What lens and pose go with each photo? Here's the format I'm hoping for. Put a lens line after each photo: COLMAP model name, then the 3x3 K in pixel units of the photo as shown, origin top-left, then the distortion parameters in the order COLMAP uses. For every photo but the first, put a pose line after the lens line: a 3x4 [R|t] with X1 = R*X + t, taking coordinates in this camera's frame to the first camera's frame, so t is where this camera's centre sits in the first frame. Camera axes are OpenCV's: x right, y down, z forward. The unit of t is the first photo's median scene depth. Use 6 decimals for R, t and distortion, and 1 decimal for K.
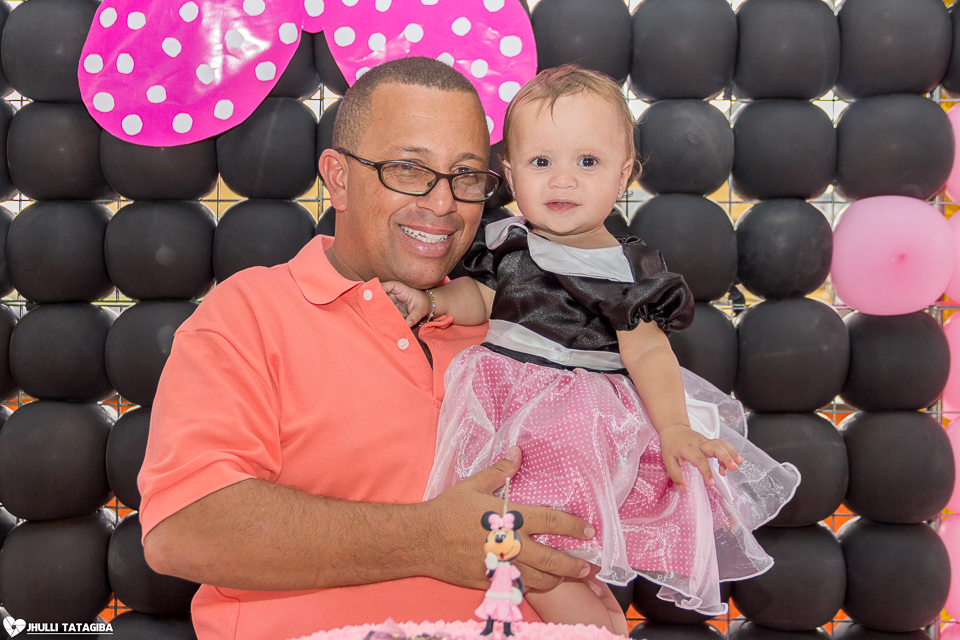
lens RADIAL K [[1385.1, 0, 474.8], [0, 1385.1, 317.4], [0, 0, 1]] dist [-0.017464, 0.036396]
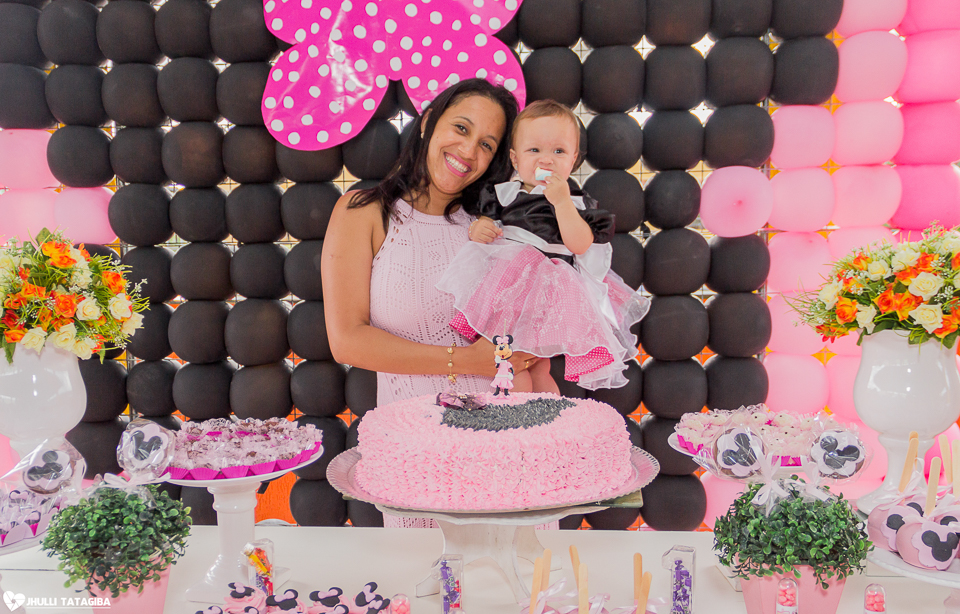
lens RADIAL K [[943.5, 0, 453.1], [0, 943.5, 357.5], [0, 0, 1]] dist [0.054767, -0.063355]
pose [[0.998388, -0.018986, -0.053482, 0.011016], [0.024662, 0.993893, 0.107557, 0.011793], [0.051114, -0.108702, 0.992759, -0.204382]]
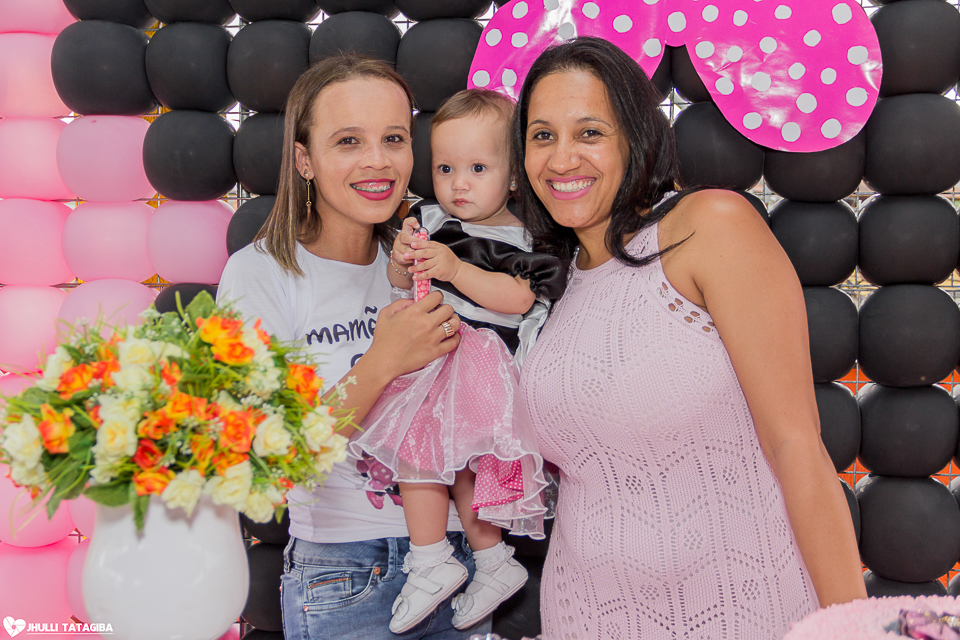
lens RADIAL K [[1214.3, 0, 480.0], [0, 1214.3, 320.0], [0, 0, 1]] dist [-0.014220, -0.058055]
pose [[0.992769, 0.000257, -0.120041, -0.154606], [0.004912, 0.999073, 0.042759, -0.027073], [0.119940, -0.043039, 0.991848, -0.002623]]
